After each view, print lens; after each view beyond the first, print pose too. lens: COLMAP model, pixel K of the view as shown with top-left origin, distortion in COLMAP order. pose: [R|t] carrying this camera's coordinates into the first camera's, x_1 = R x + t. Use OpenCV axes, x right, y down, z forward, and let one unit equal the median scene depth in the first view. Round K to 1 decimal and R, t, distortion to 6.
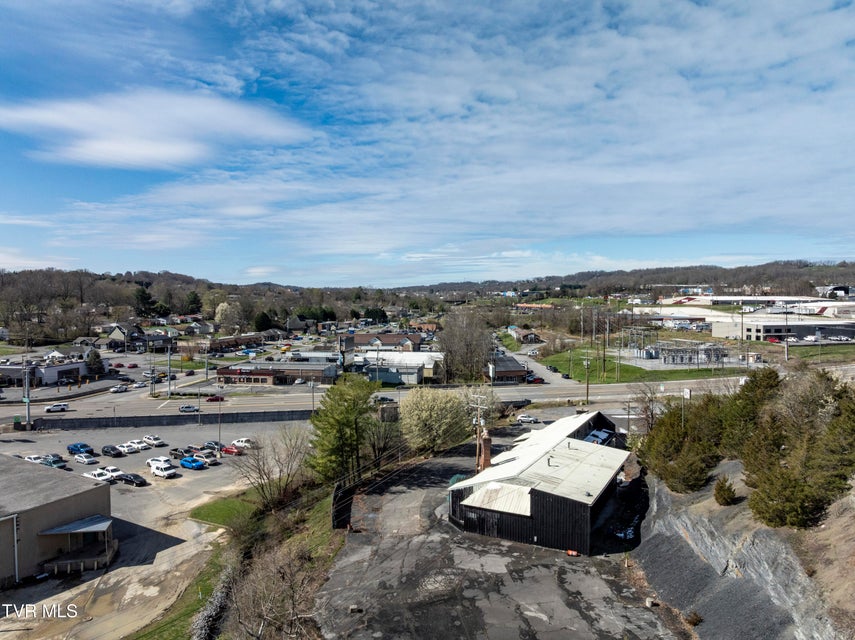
lens RADIAL K [[613.5, 0, 440.7], [0, 613.5, 368.9], [0, 0, 1]] dist [-0.039231, 0.000560]
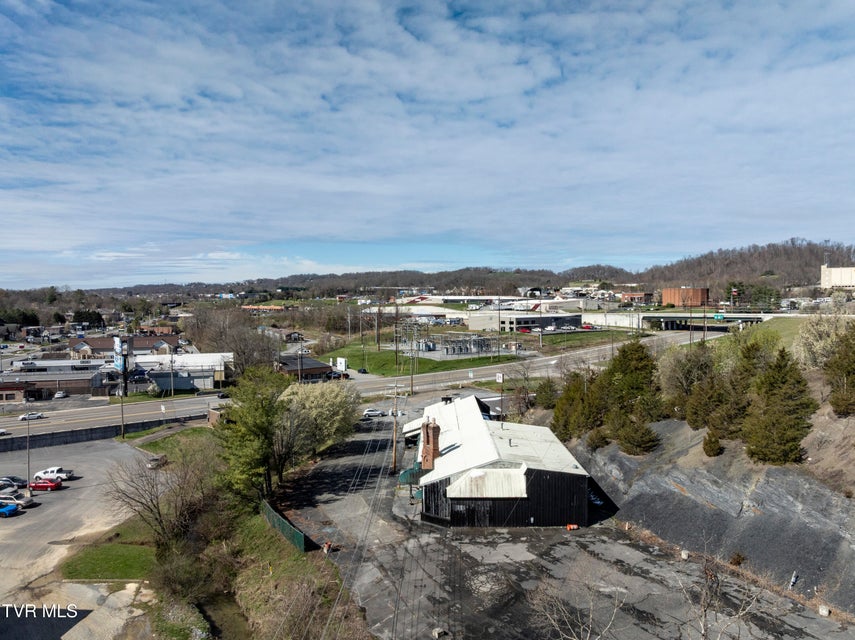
lens RADIAL K [[605.5, 0, 453.1], [0, 605.5, 319.1], [0, 0, 1]] dist [-0.038407, 0.005076]
pose [[0.883674, -0.016931, 0.467796, -0.089551], [0.056735, 0.995852, -0.071131, 0.004179], [-0.464652, 0.089398, 0.880969, 0.039795]]
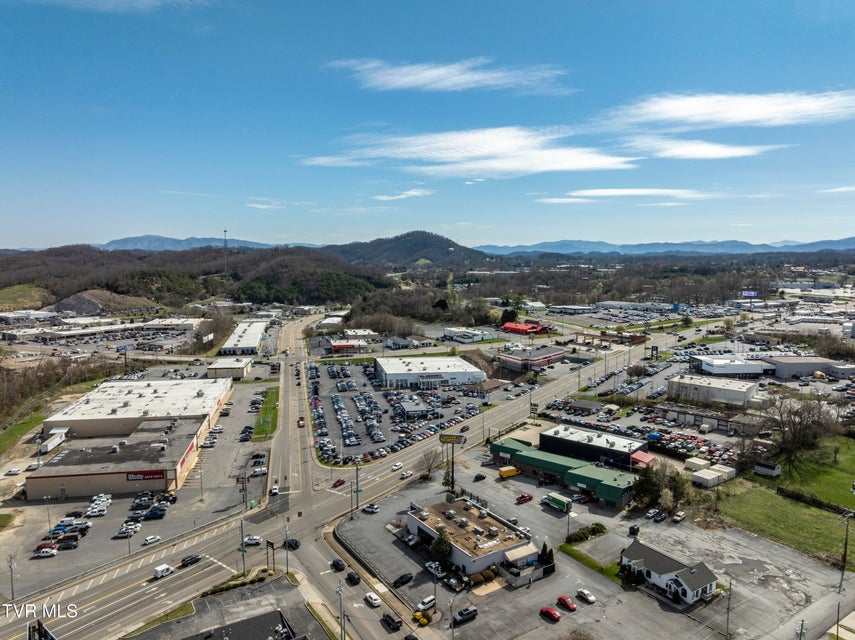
lens RADIAL K [[604.1, 0, 448.4], [0, 604.1, 320.5], [0, 0, 1]] dist [-0.041537, 0.000083]
pose [[-0.753166, 0.066988, -0.654411, -0.071028], [-0.079561, 0.978223, 0.191703, -0.275822], [0.653002, 0.196450, -0.731434, 0.962045]]
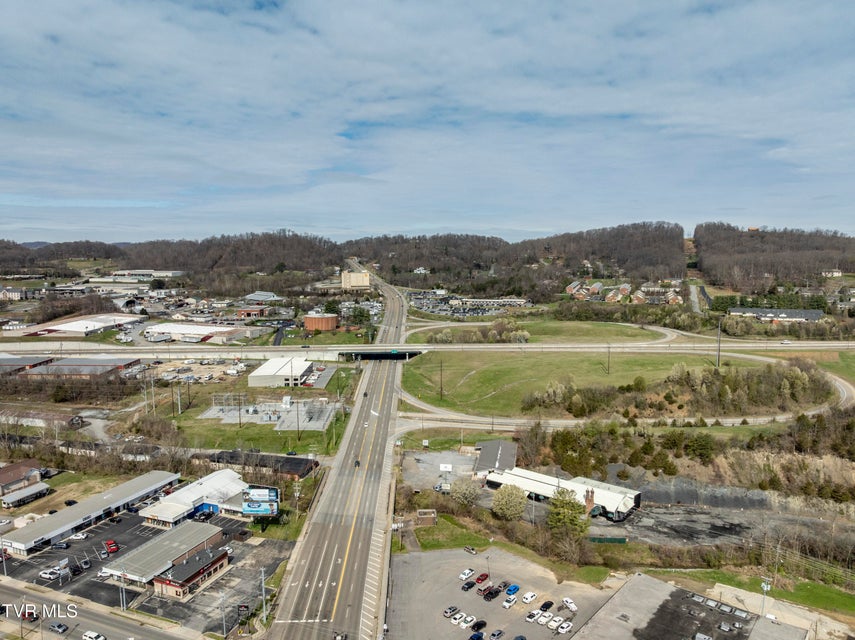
lens RADIAL K [[573.8, 0, 432.9], [0, 573.8, 286.9], [0, 0, 1]] dist [-0.035327, 0.000686]
pose [[0.214588, -0.056568, 0.975065, -0.664438], [0.116420, 0.992685, 0.031969, -0.253500], [-0.969741, 0.106657, 0.219604, 0.277826]]
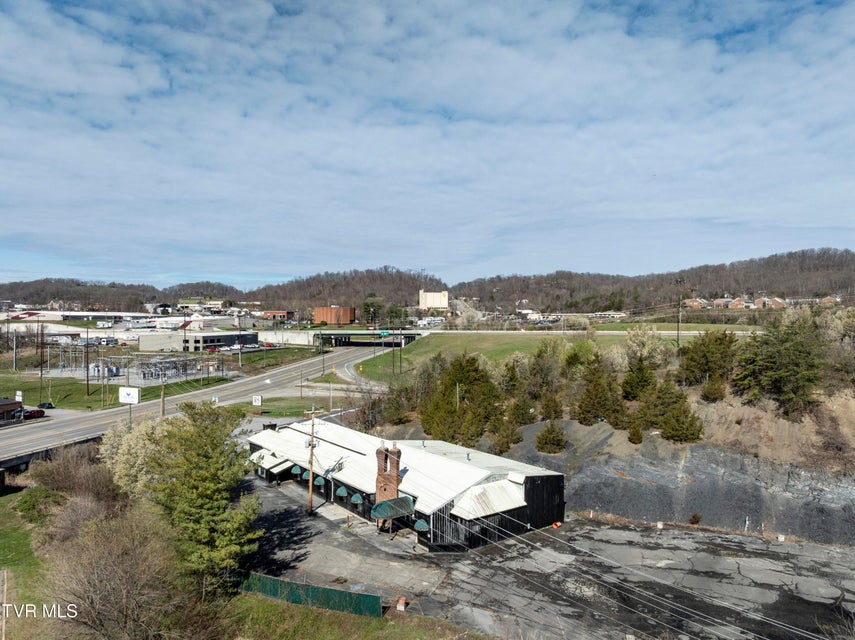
lens RADIAL K [[584.8, 0, 442.6], [0, 584.8, 277.4], [0, 0, 1]] dist [-0.035437, 0.001873]
pose [[0.428570, 0.063942, 0.901243, -0.183754], [0.101514, 0.987769, -0.118354, -0.008539], [-0.897787, 0.142212, 0.416837, 0.146312]]
